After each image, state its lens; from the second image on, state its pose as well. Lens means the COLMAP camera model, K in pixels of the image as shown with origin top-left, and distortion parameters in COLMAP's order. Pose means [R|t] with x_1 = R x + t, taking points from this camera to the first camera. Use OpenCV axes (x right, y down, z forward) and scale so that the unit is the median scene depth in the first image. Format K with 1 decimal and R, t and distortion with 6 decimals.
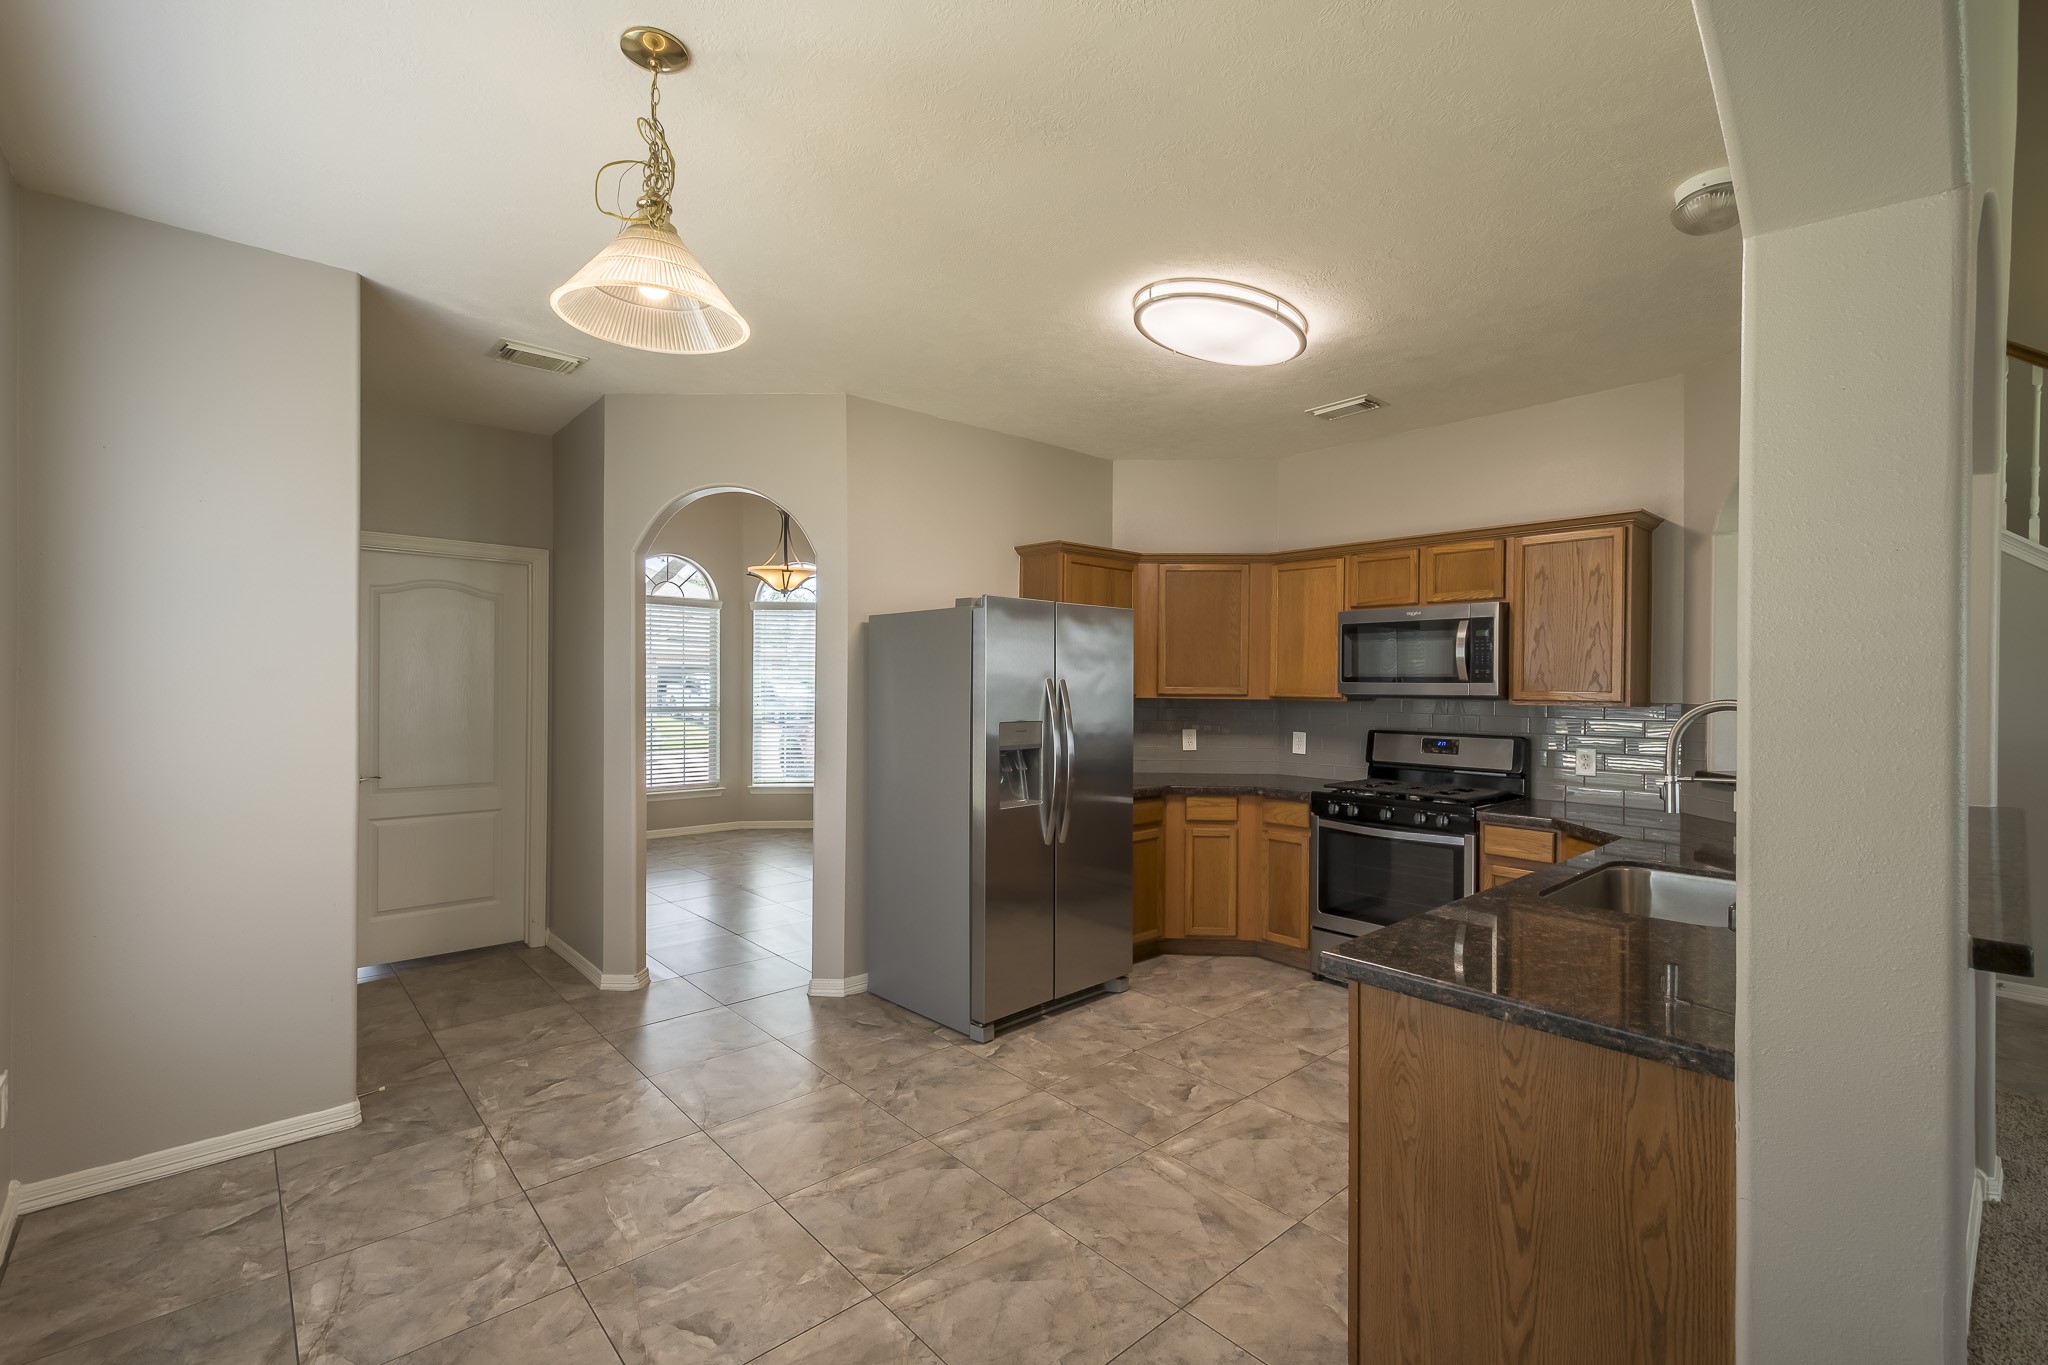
lens RADIAL K [[888.0, 0, 1031.9], [0, 888.0, 686.3], [0, 0, 1]] dist [0.004045, -0.000010]
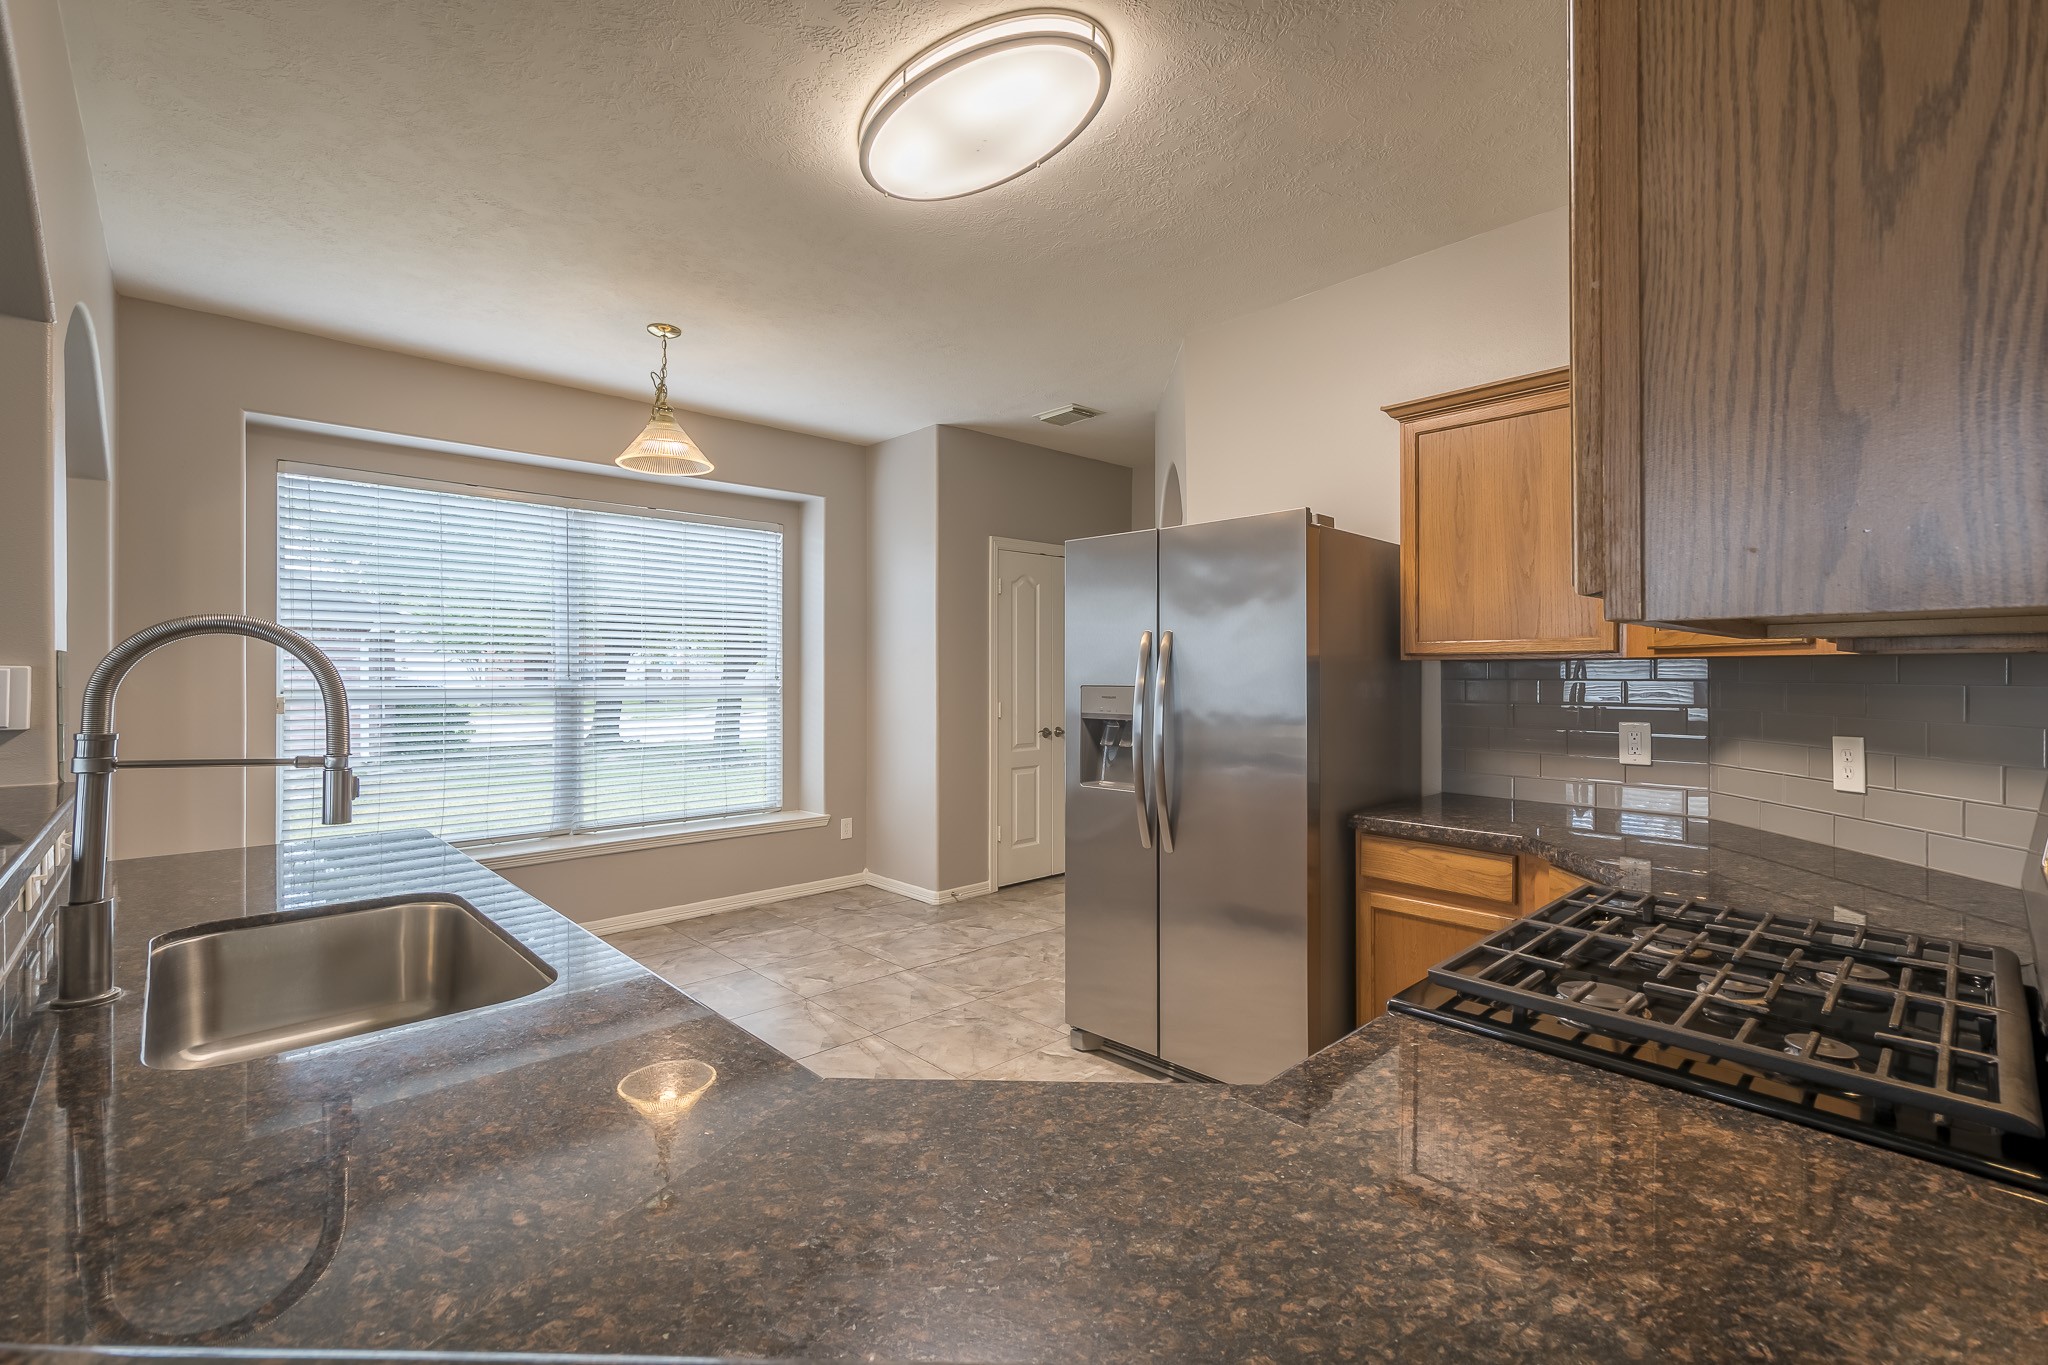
lens RADIAL K [[887.2, 0, 1019.3], [0, 887.2, 671.9], [0, 0, 1]] dist [0.000922, -0.000028]
pose [[0.008392, -0.011552, -0.999898, 1.035623], [0.000600, 0.999933, -0.011547, 0.046699], [0.999965, -0.000503, 0.008398, 1.165626]]
